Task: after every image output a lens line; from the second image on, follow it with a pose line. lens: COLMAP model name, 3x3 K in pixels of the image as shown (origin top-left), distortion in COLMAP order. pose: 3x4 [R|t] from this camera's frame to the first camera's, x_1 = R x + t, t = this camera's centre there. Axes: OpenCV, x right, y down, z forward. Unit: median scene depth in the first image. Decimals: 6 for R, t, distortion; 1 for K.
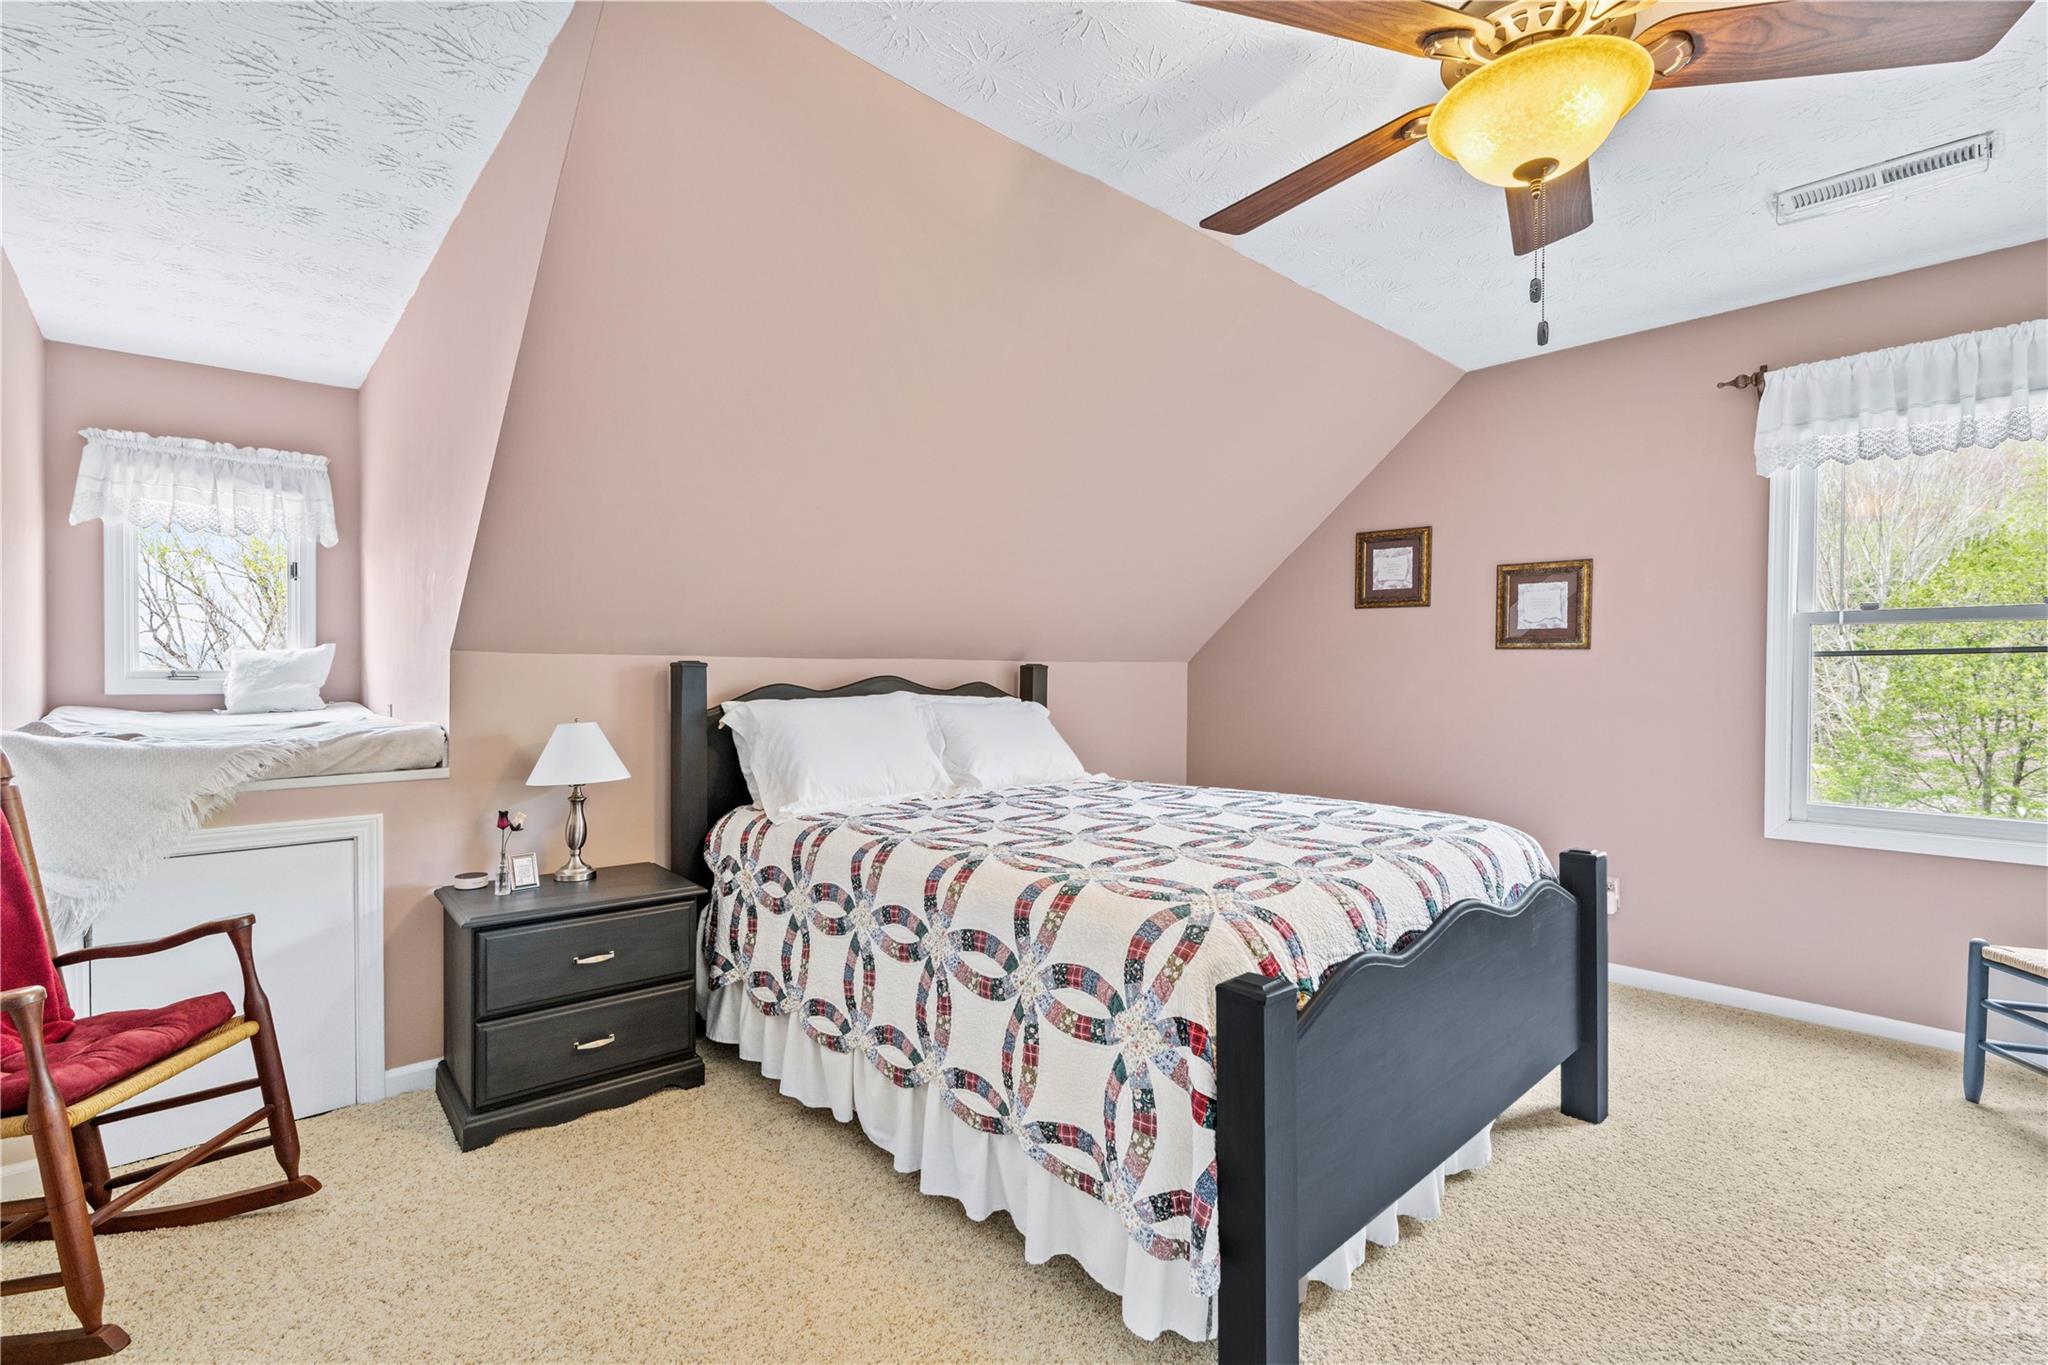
lens RADIAL K [[934.0, 0, 1026.7], [0, 934.0, 664.4], [0, 0, 1]] dist [-0.016377, 0.008764]
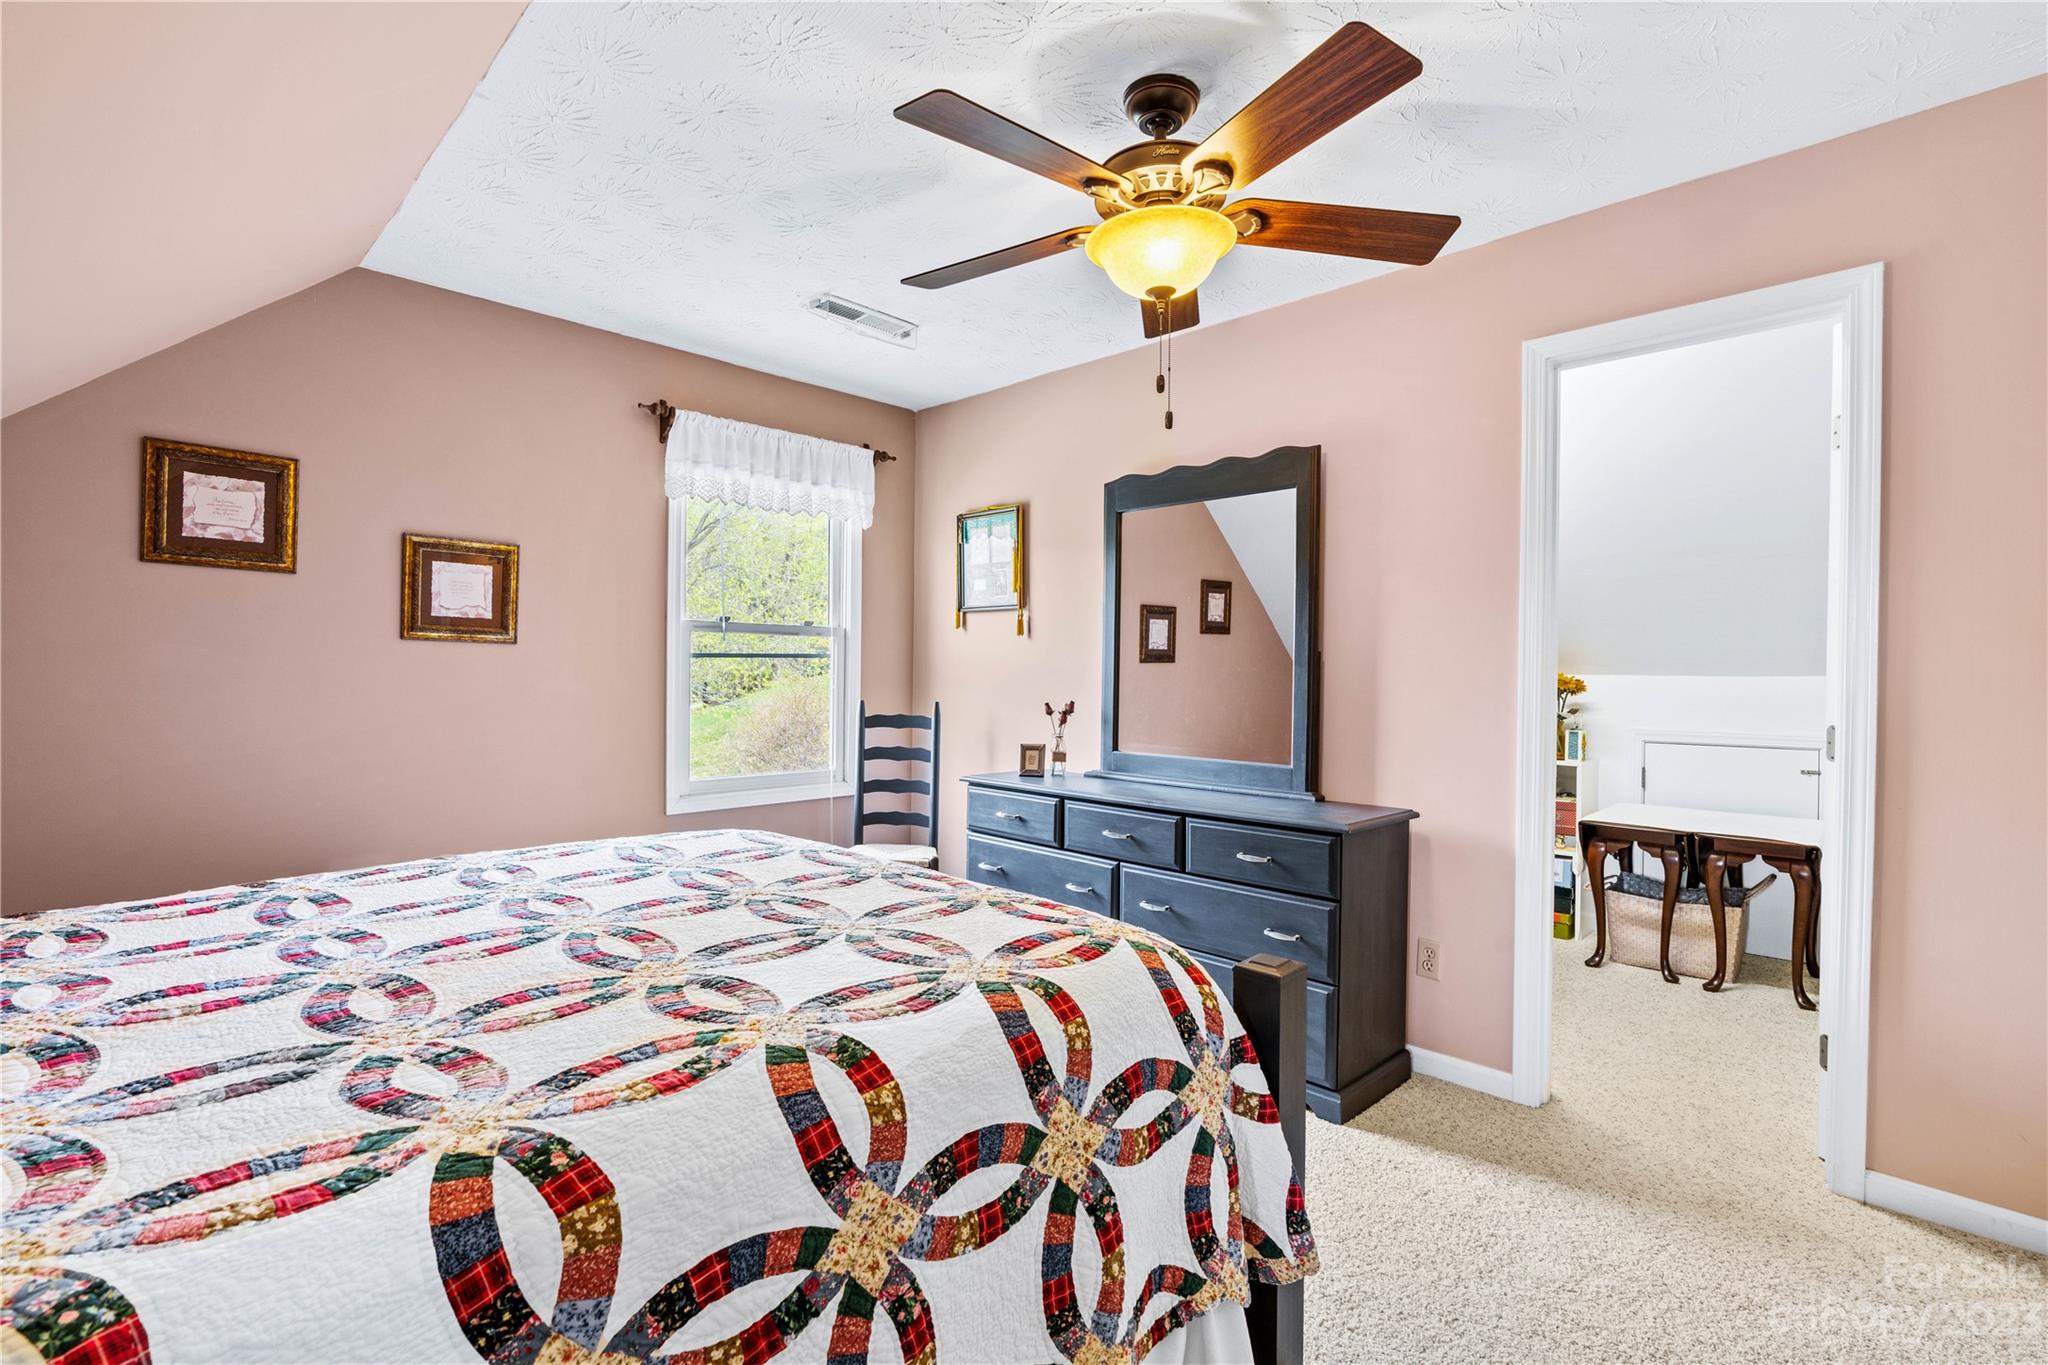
lens RADIAL K [[934.0, 0, 1026.7], [0, 934.0, 664.4], [0, 0, 1]] dist [-0.016377, 0.008764]
pose [[-0.049063, 0.007706, 0.998766, -0.388985], [-0.016458, 0.999828, -0.008523, 0.004297], [-0.998660, -0.016856, -0.048928, 0.633844]]
